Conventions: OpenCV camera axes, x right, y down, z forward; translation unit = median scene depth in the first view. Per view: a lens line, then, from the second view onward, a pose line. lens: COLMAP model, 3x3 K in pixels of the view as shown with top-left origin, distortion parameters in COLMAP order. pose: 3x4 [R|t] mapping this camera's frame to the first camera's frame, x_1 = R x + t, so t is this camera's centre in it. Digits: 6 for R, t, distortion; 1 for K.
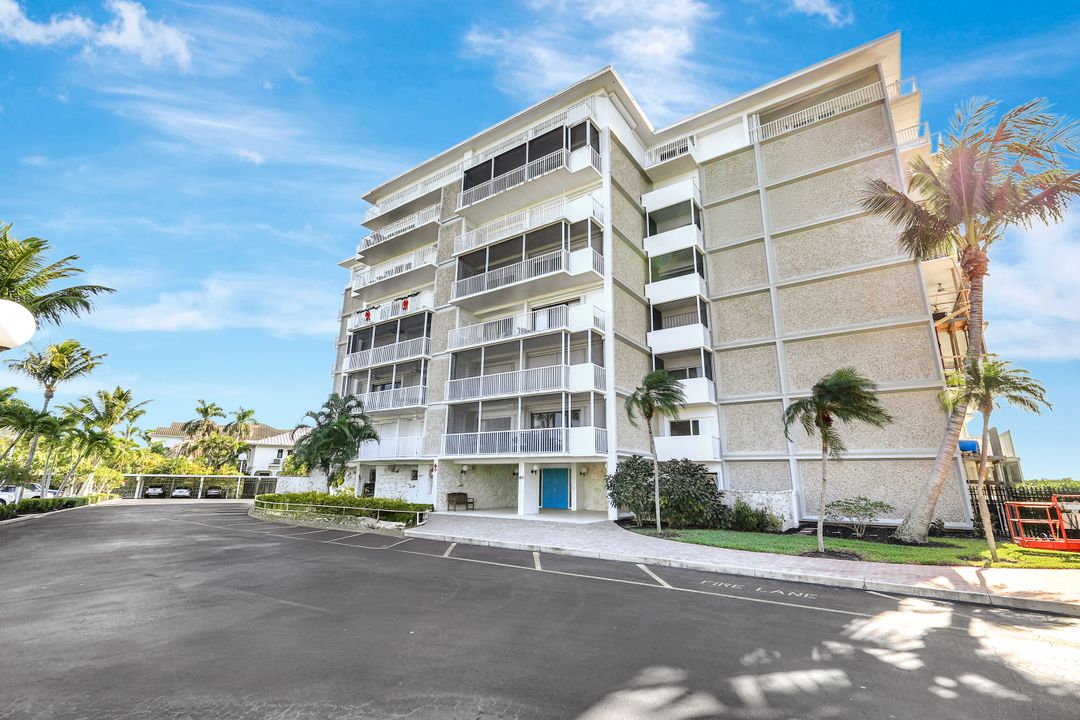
lens RADIAL K [[478.3, 0, 544.6], [0, 478.3, 329.0], [0, 0, 1]] dist [0.000055, -0.000036]
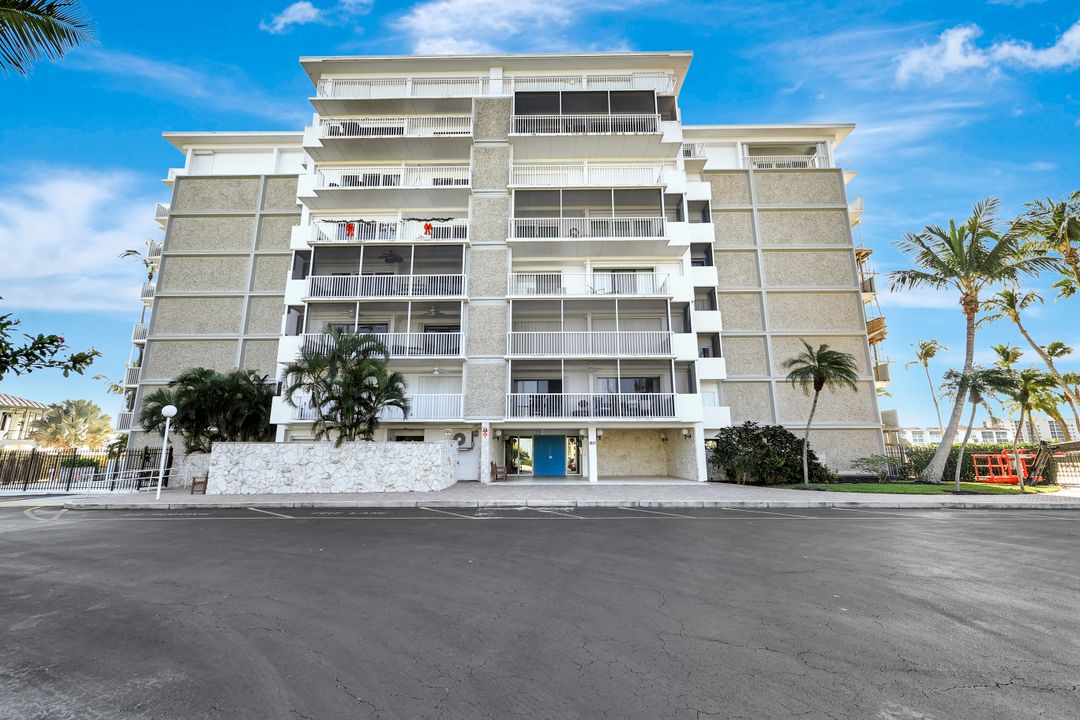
lens RADIAL K [[459.8, 0, 538.6], [0, 459.8, 338.9], [0, 0, 1]] dist [-0.002000, -0.000071]
pose [[0.836308, 0.120728, 0.534803, -0.634632], [-0.157514, 0.987238, 0.023453, 0.098611], [-0.525146, -0.103853, 0.844651, 0.291858]]
